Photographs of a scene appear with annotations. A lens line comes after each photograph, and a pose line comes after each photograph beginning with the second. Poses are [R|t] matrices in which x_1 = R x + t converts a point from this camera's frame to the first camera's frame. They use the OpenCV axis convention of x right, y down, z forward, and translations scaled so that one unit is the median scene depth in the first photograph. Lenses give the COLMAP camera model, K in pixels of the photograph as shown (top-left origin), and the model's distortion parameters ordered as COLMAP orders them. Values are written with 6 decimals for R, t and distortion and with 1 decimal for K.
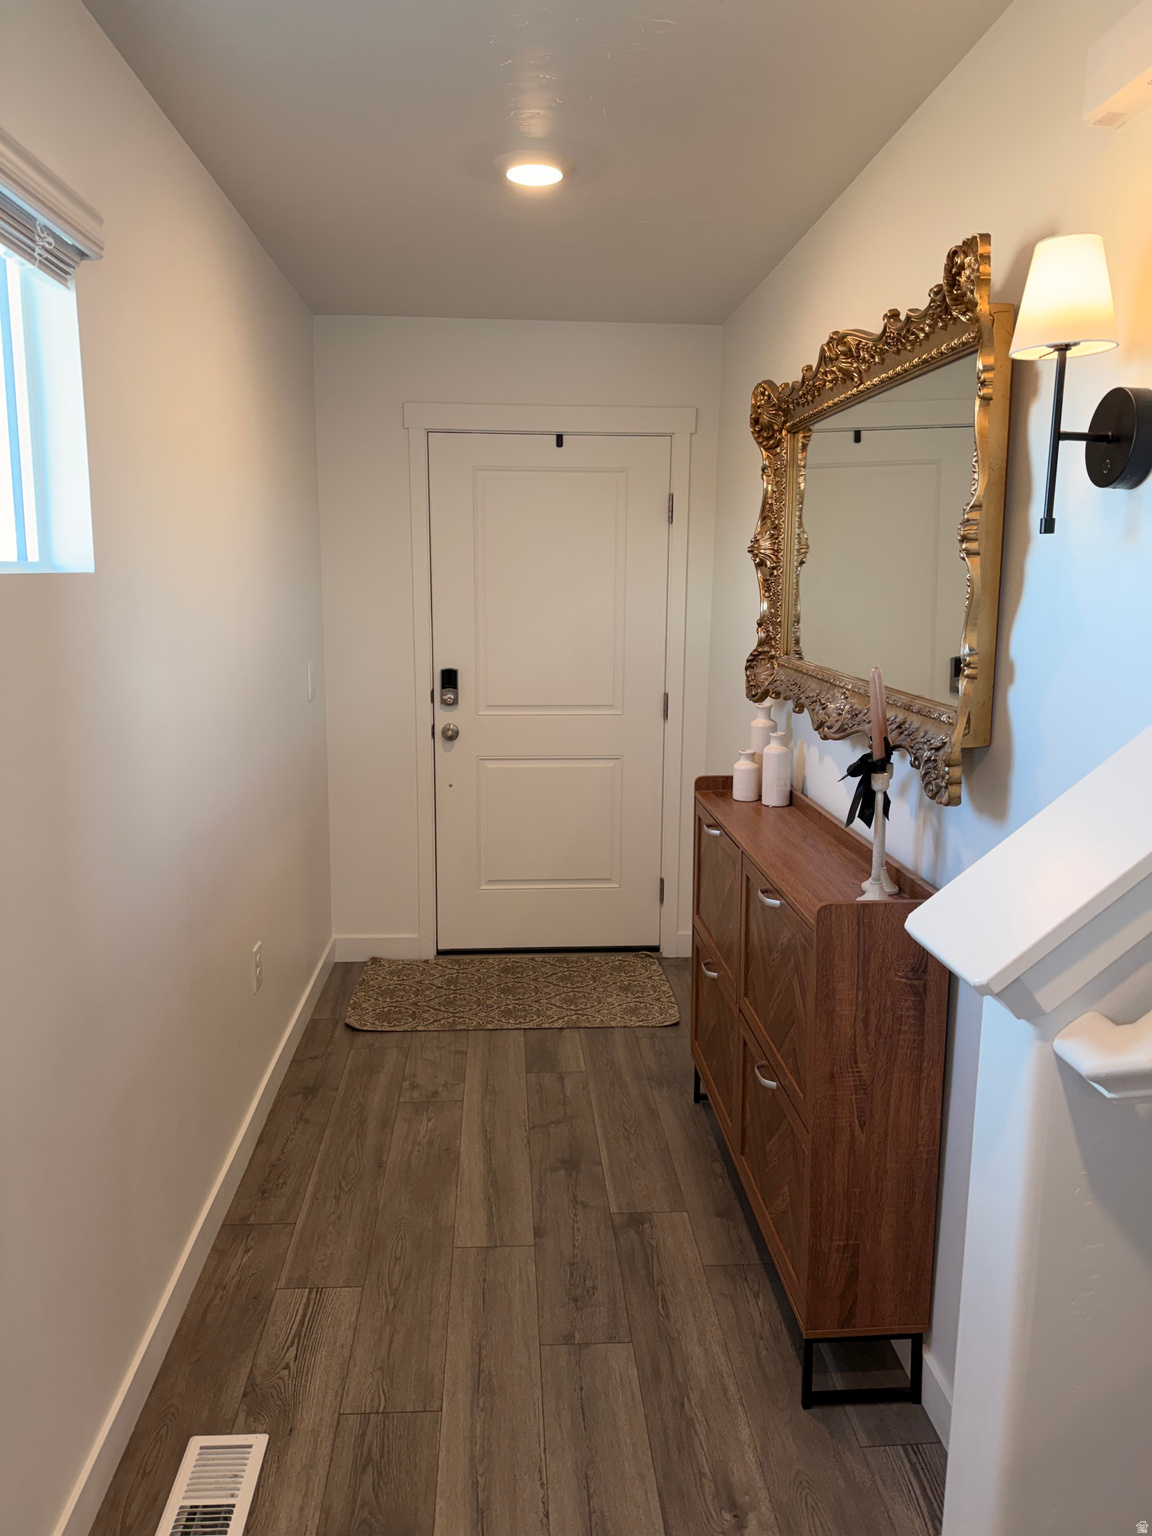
lens RADIAL K [[1107.7, 0, 576.0], [0, 1107.7, 768.0], [0, 0, 1]] dist [0.000998, -0.002213]
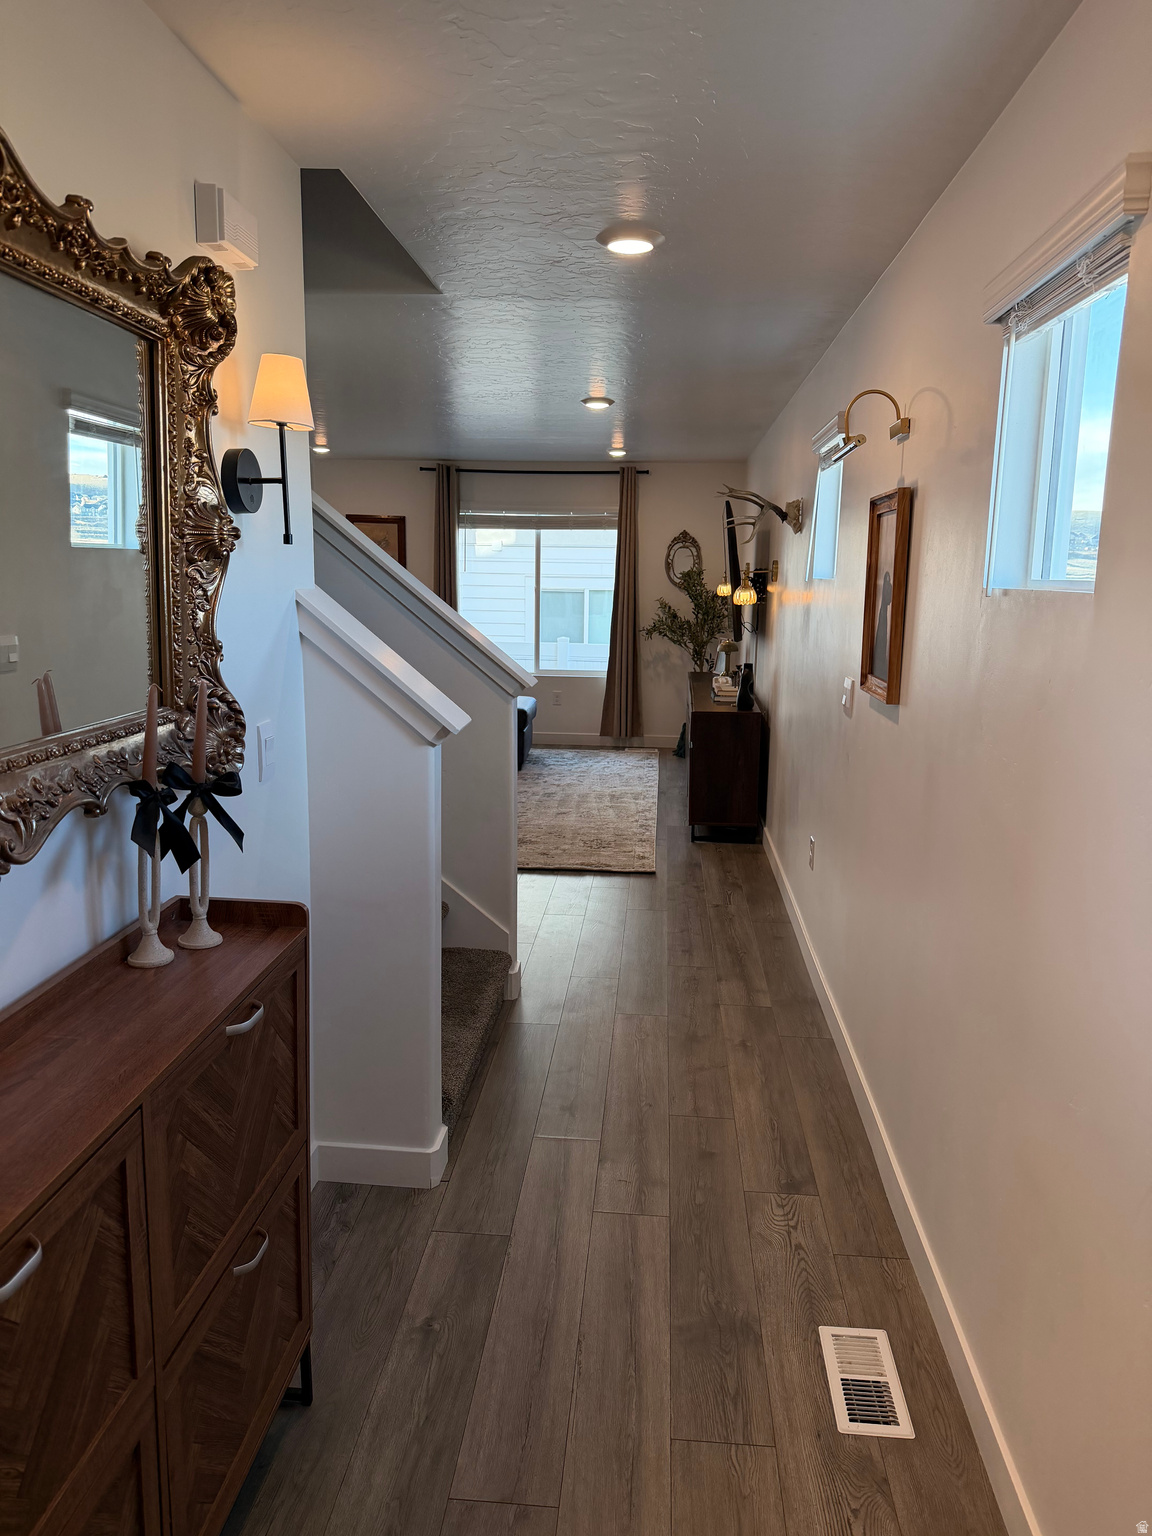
lens RADIAL K [[1107.7, 0, 576.0], [0, 1107.7, 768.0], [0, 0, 1]] dist [0.000998, -0.002213]
pose [[-0.988738, -0.052581, 0.140116, -0.146374], [-0.000442, 0.937270, 0.348604, -0.319806], [-0.149656, 0.344616, -0.926738, 1.738107]]
